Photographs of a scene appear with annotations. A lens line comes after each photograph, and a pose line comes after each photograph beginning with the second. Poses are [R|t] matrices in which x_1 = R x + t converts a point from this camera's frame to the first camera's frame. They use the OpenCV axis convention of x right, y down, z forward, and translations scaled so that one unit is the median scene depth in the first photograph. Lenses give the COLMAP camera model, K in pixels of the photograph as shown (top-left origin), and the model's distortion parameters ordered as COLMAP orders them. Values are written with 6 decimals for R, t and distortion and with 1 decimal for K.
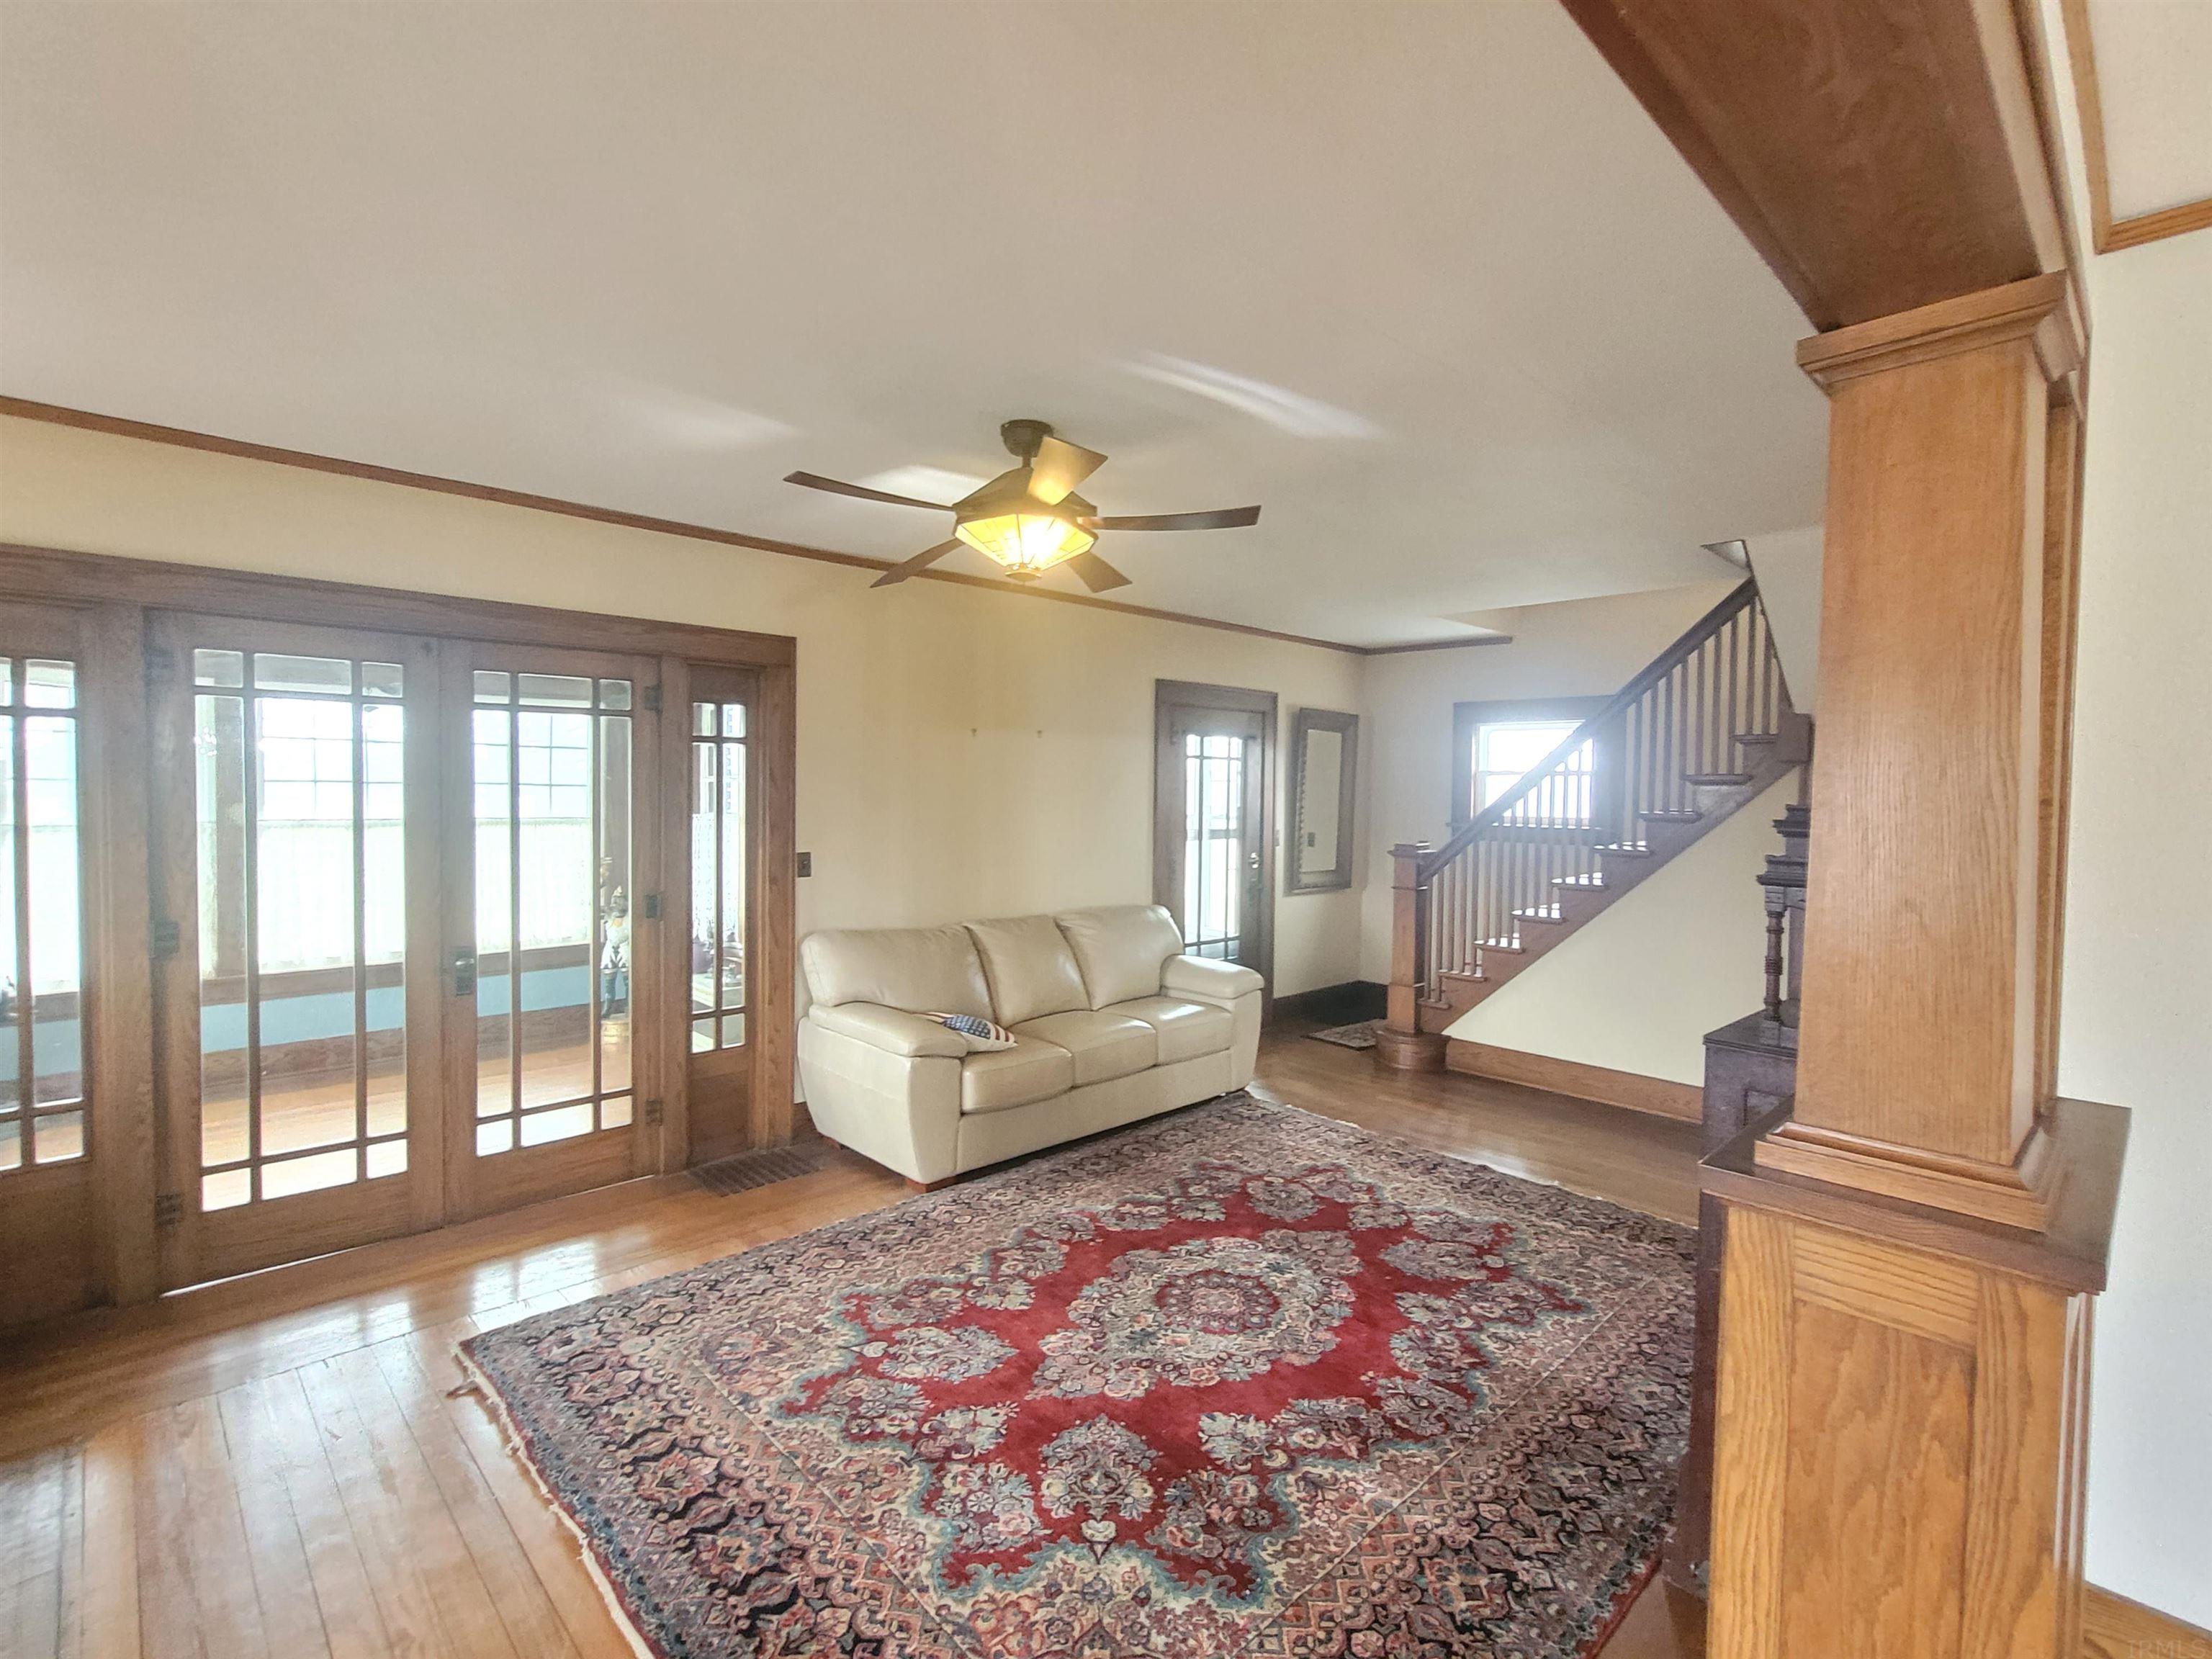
lens RADIAL K [[1069.3, 0, 1116.4], [0, 1069.3, 822.9], [0, 0, 1]] dist [-0.002951, -0.000459]
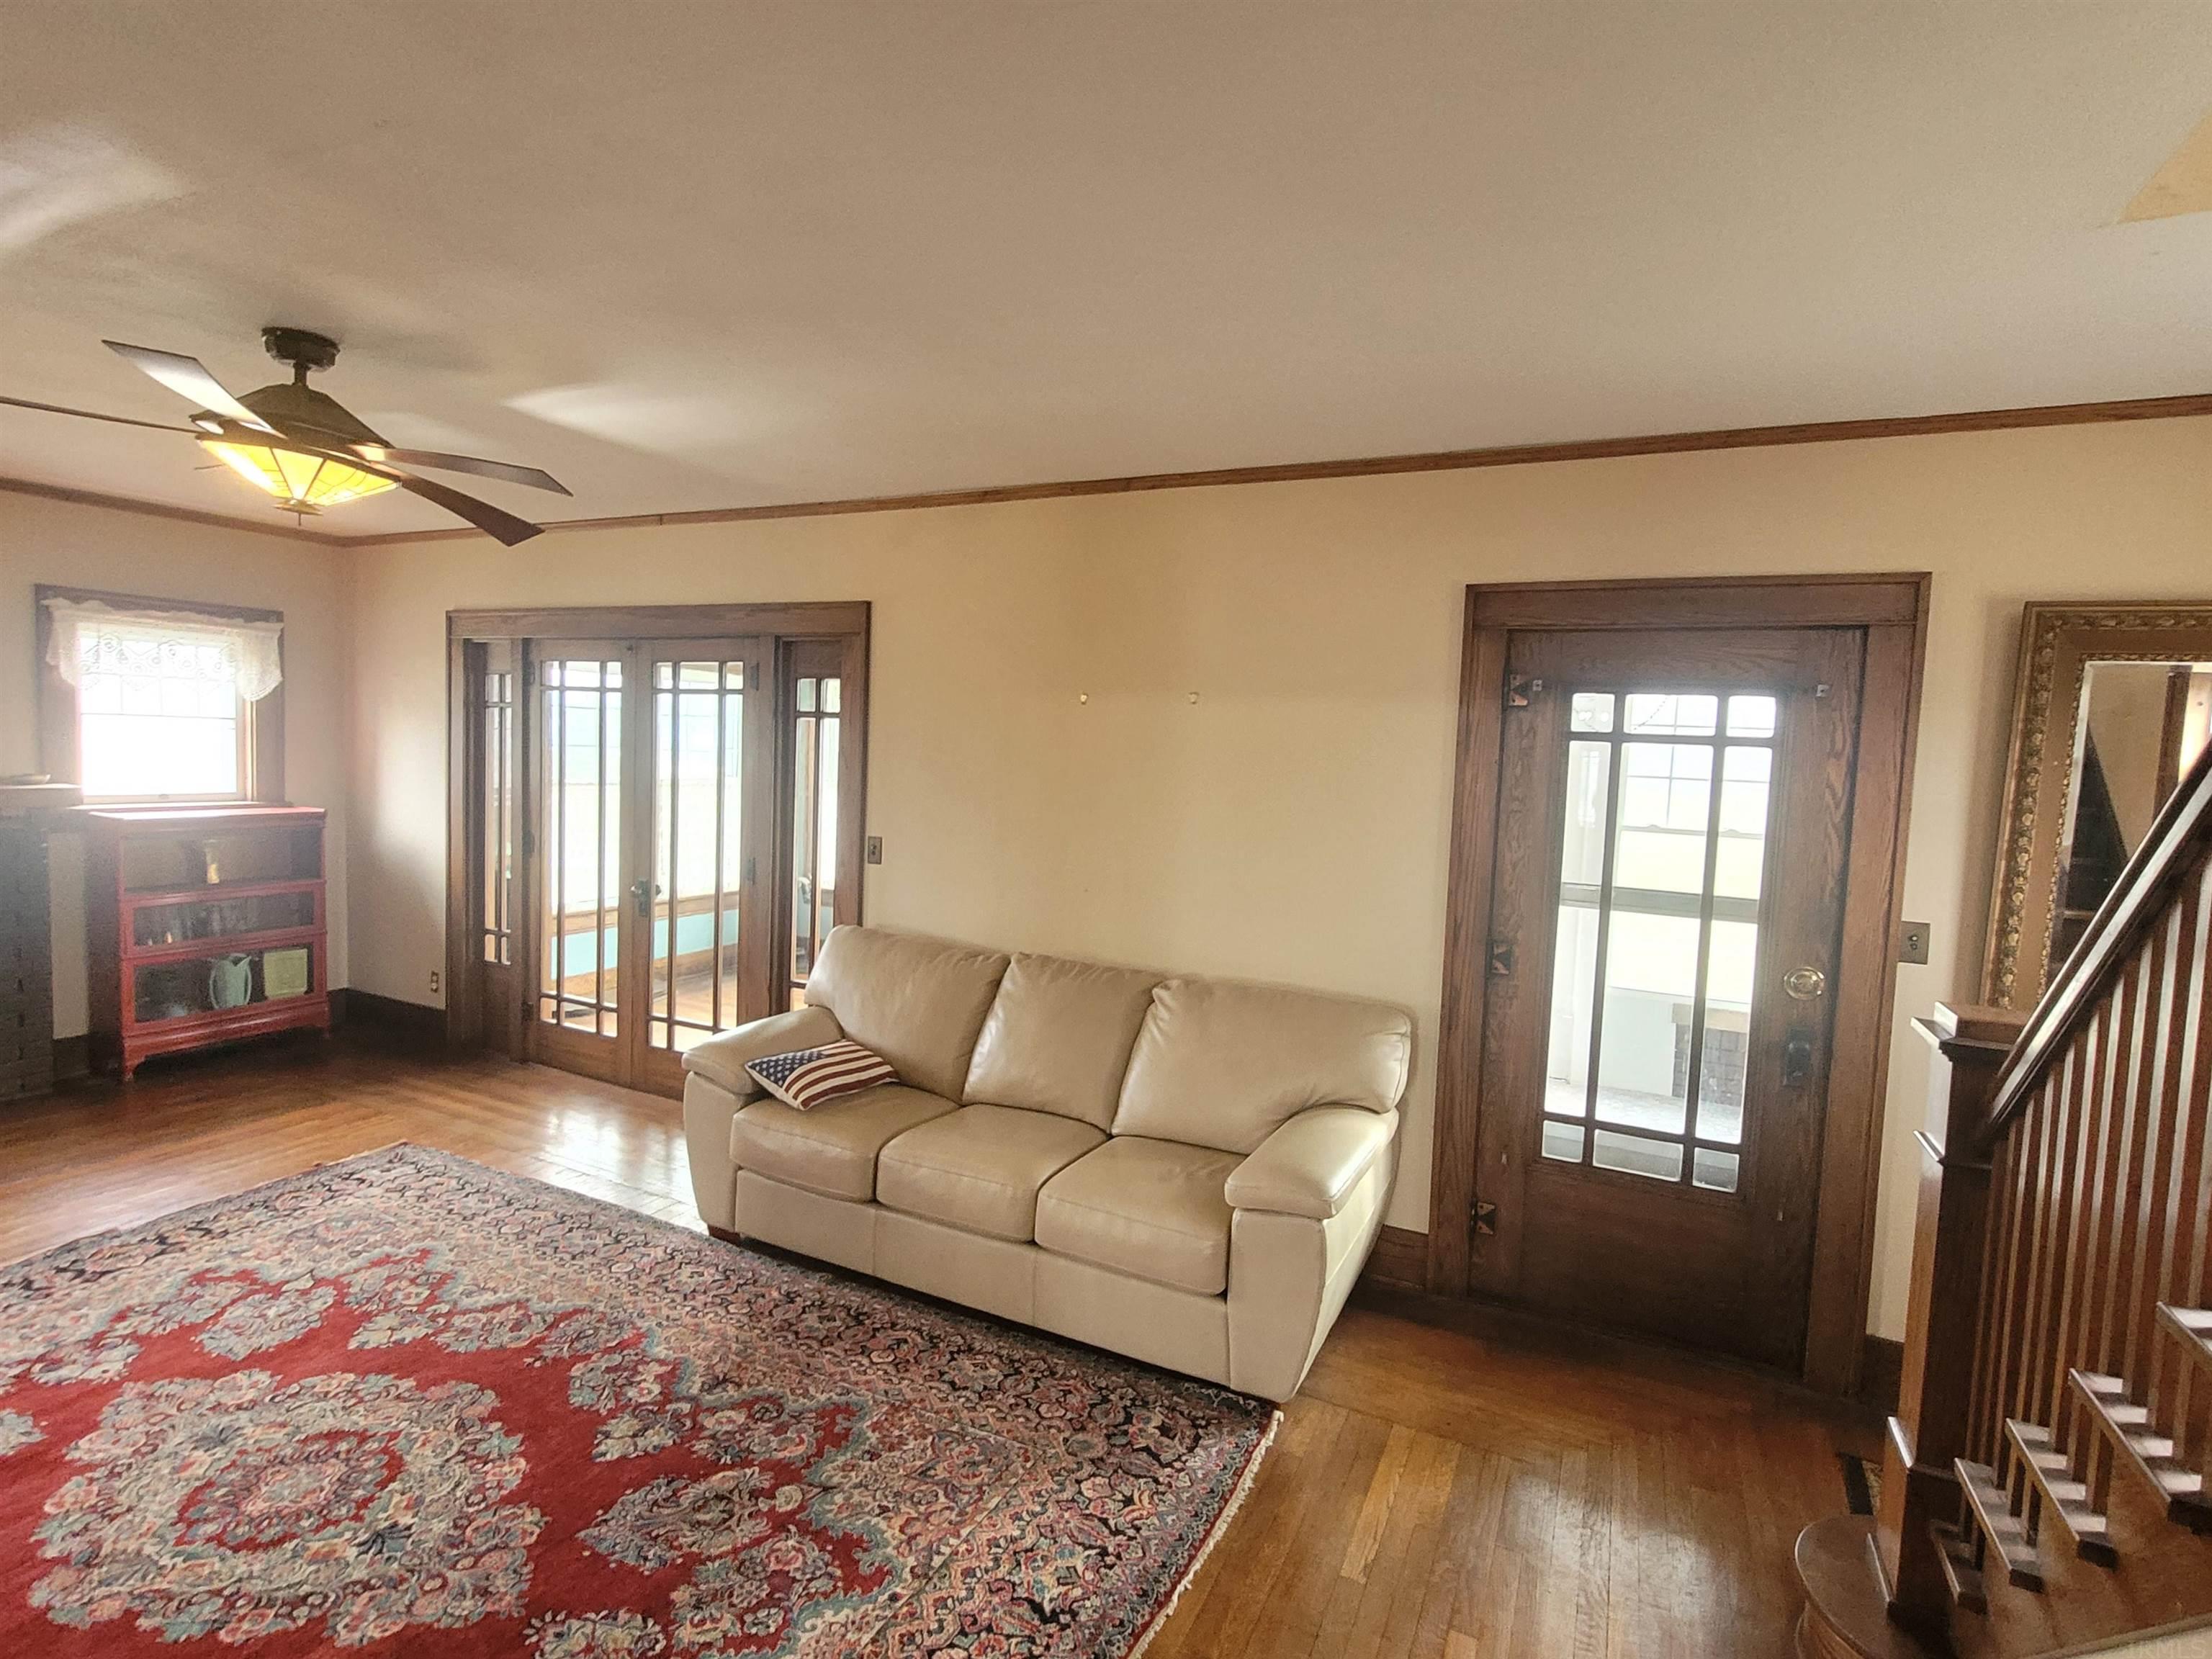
lens RADIAL K [[1087.9, 0, 1102.7], [0, 1087.9, 817.6], [0, 0, 1]] dist [-0.002412, -0.001025]
pose [[0.322005, 0.062043, -0.944703, 0.808653], [-0.068963, 0.996737, 0.041954, -0.051642], [0.944223, 0.051640, 0.325232, 1.104938]]
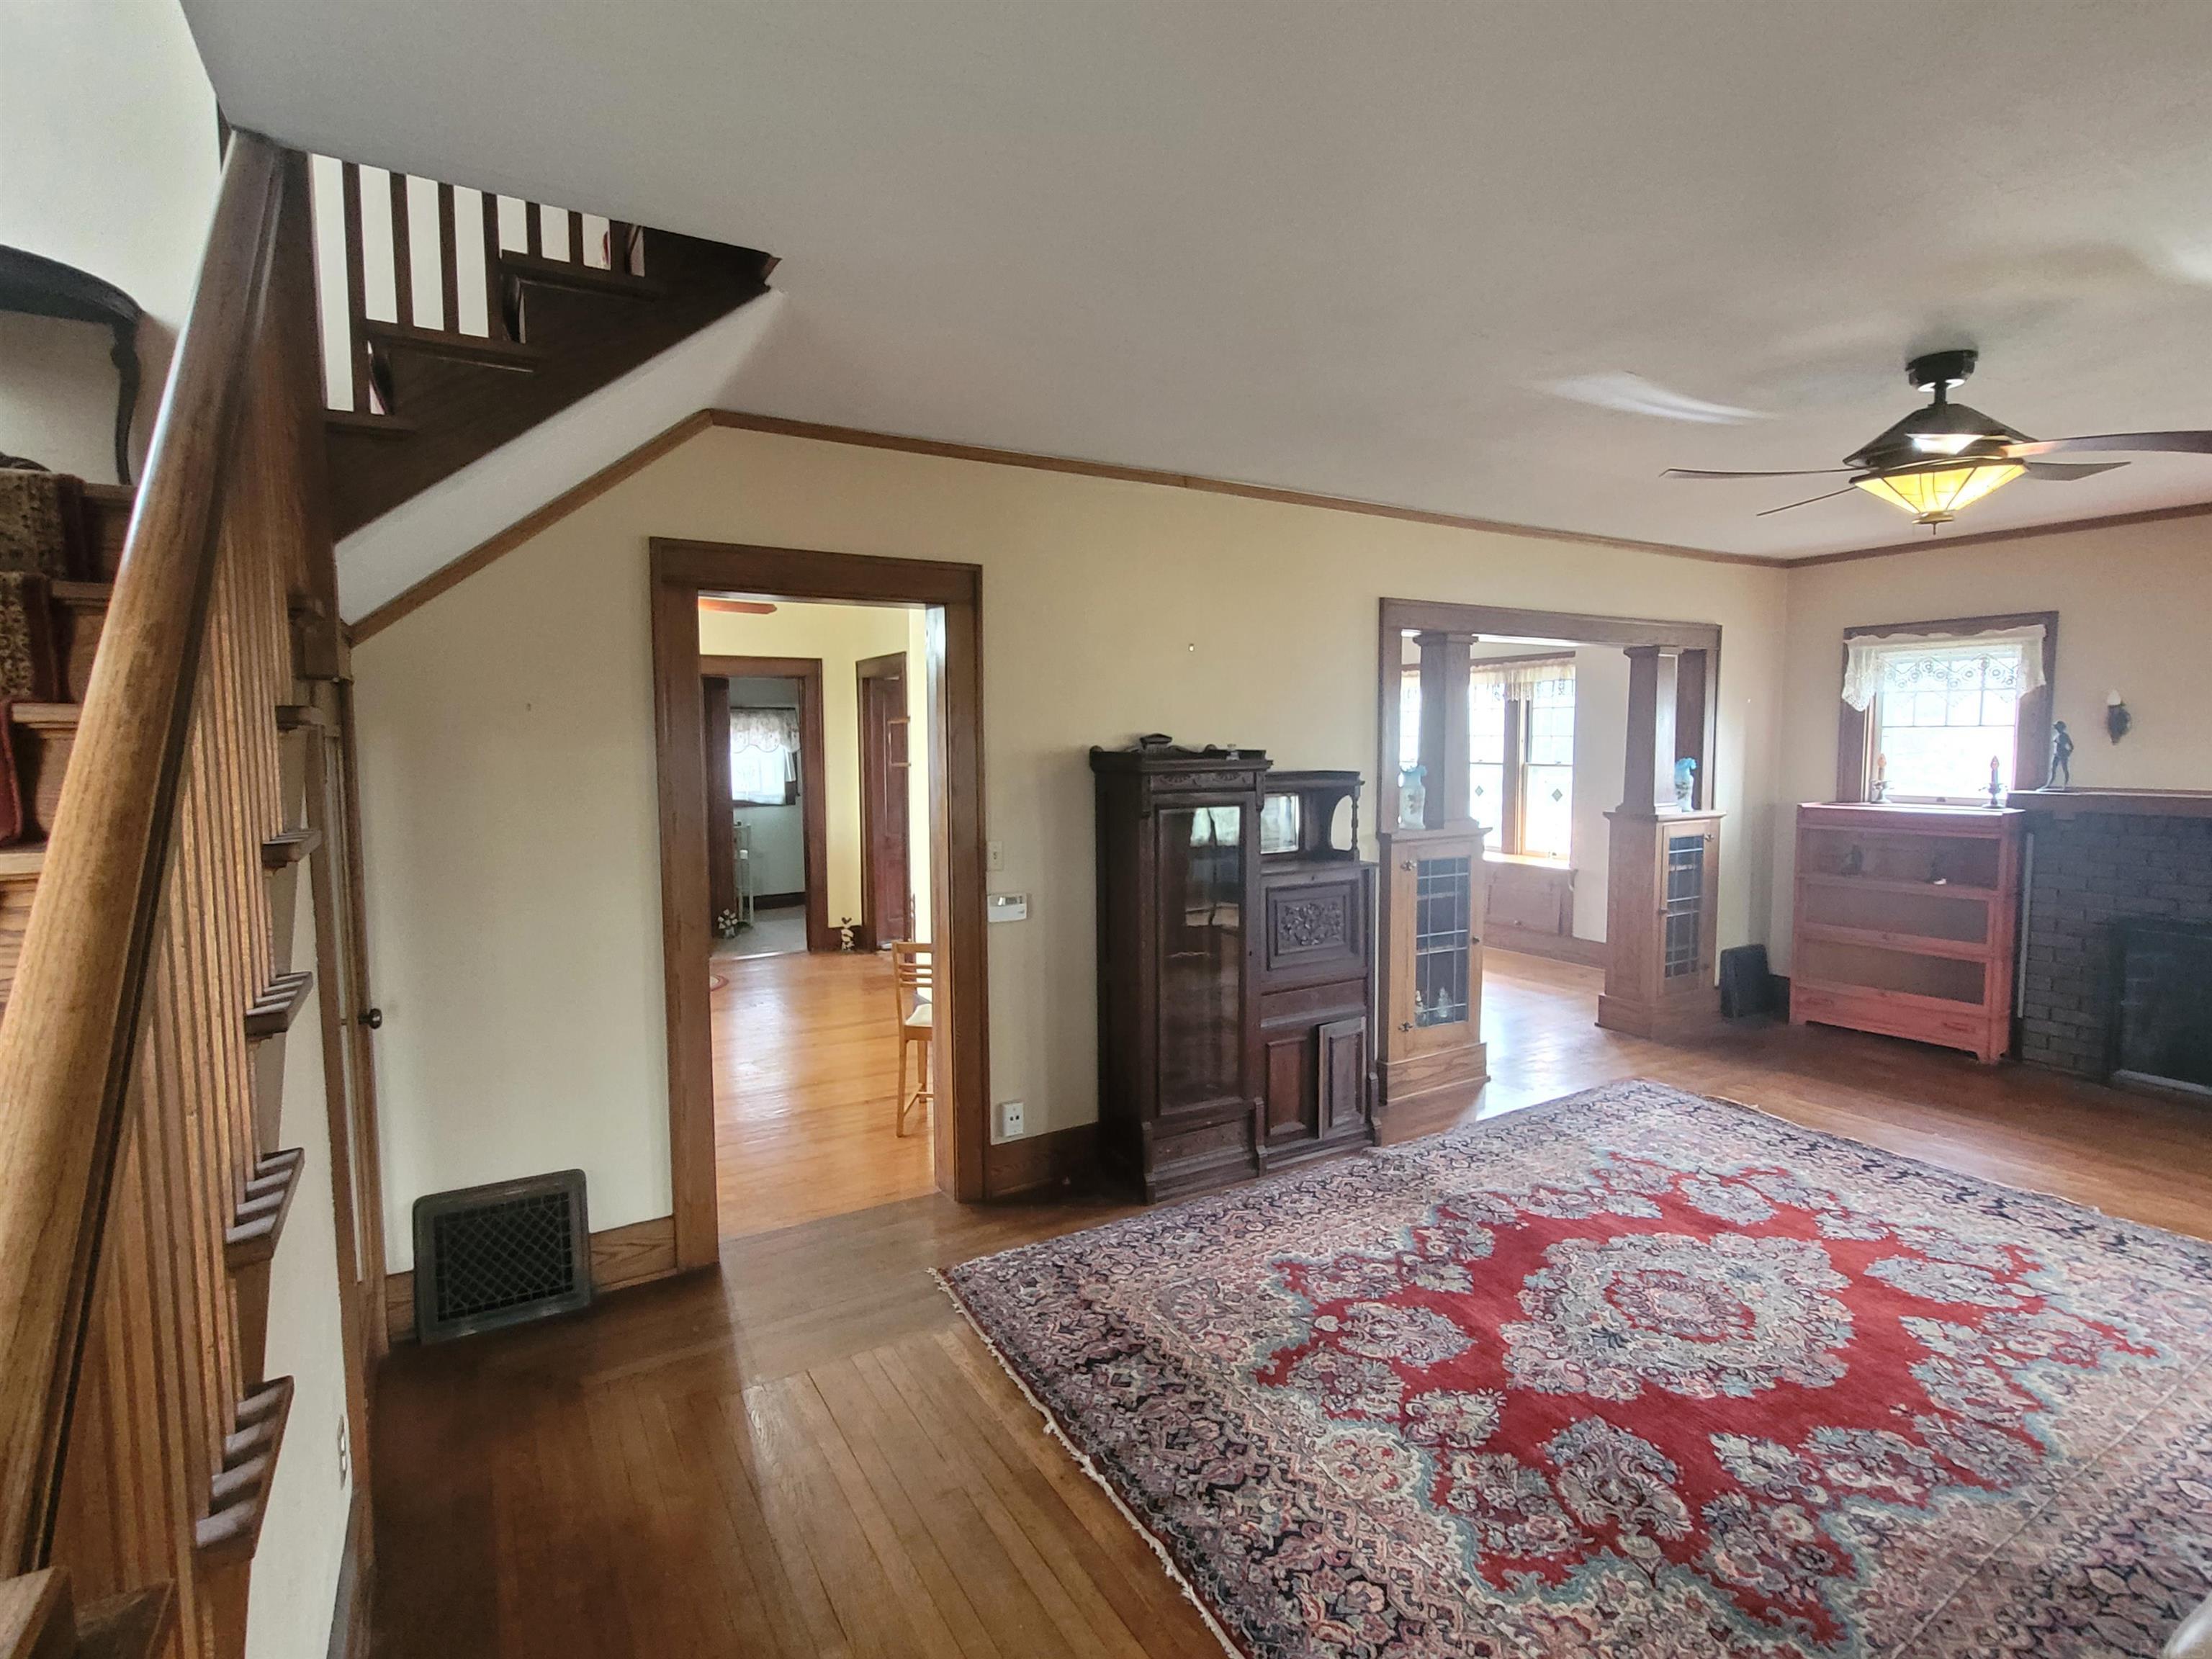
lens RADIAL K [[1069.3, 0, 1116.4], [0, 1069.3, 822.9], [0, 0, 1]] dist [-0.002951, -0.000459]
pose [[-0.971511, -0.027131, 0.235437, 0.318284], [0.001365, 0.992769, 0.120036, -0.067218], [-0.236991, 0.116938, -0.964448, 1.731204]]
